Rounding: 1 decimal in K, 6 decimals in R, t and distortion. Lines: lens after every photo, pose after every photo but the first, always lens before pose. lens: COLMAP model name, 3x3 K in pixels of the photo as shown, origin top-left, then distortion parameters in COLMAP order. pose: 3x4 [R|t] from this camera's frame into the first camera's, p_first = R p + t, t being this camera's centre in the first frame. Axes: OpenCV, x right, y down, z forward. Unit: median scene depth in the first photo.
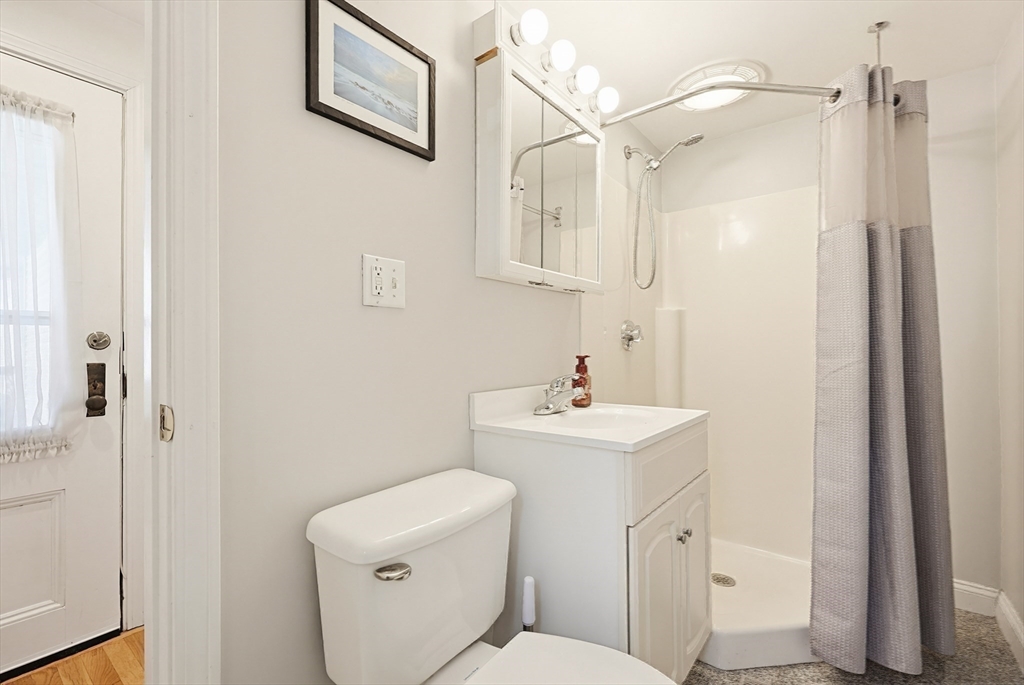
lens RADIAL K [[438.5, 0, 511.1], [0, 438.5, 347.2], [0, 0, 1]] dist [-0.000682, -0.000155]
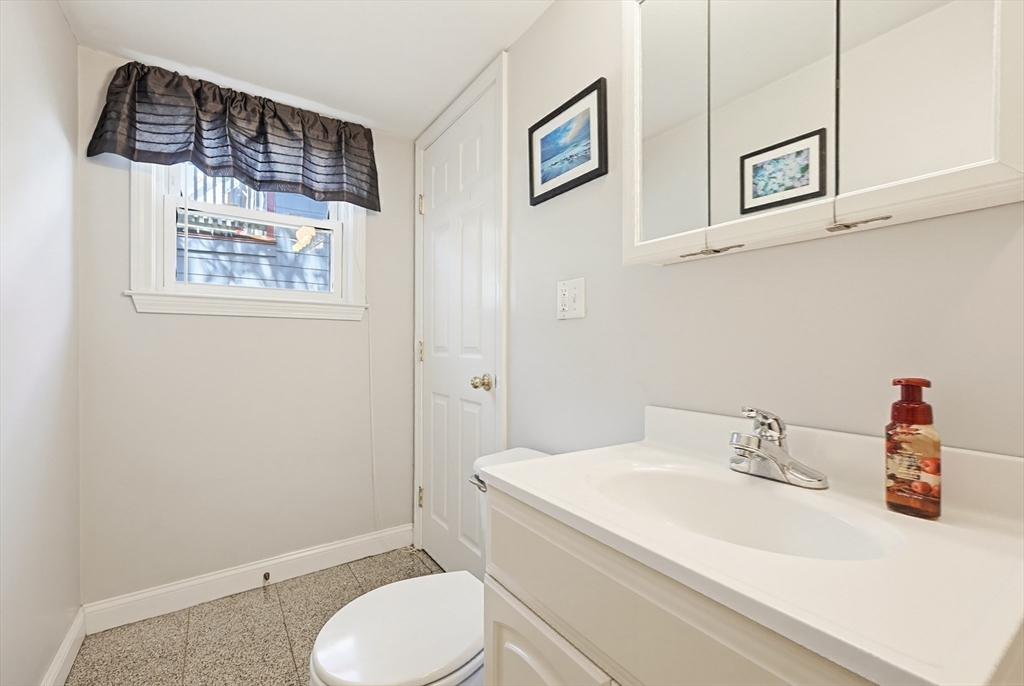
lens RADIAL K [[438.5, 0, 511.1], [0, 438.5, 347.7], [0, 0, 1]] dist [-0.000682, -0.000155]
pose [[-0.298697, 0.008896, -0.954306, 0.967000], [0.000131, 0.999957, 0.009280, -0.018662], [0.954348, 0.002647, -0.298686, 1.194541]]
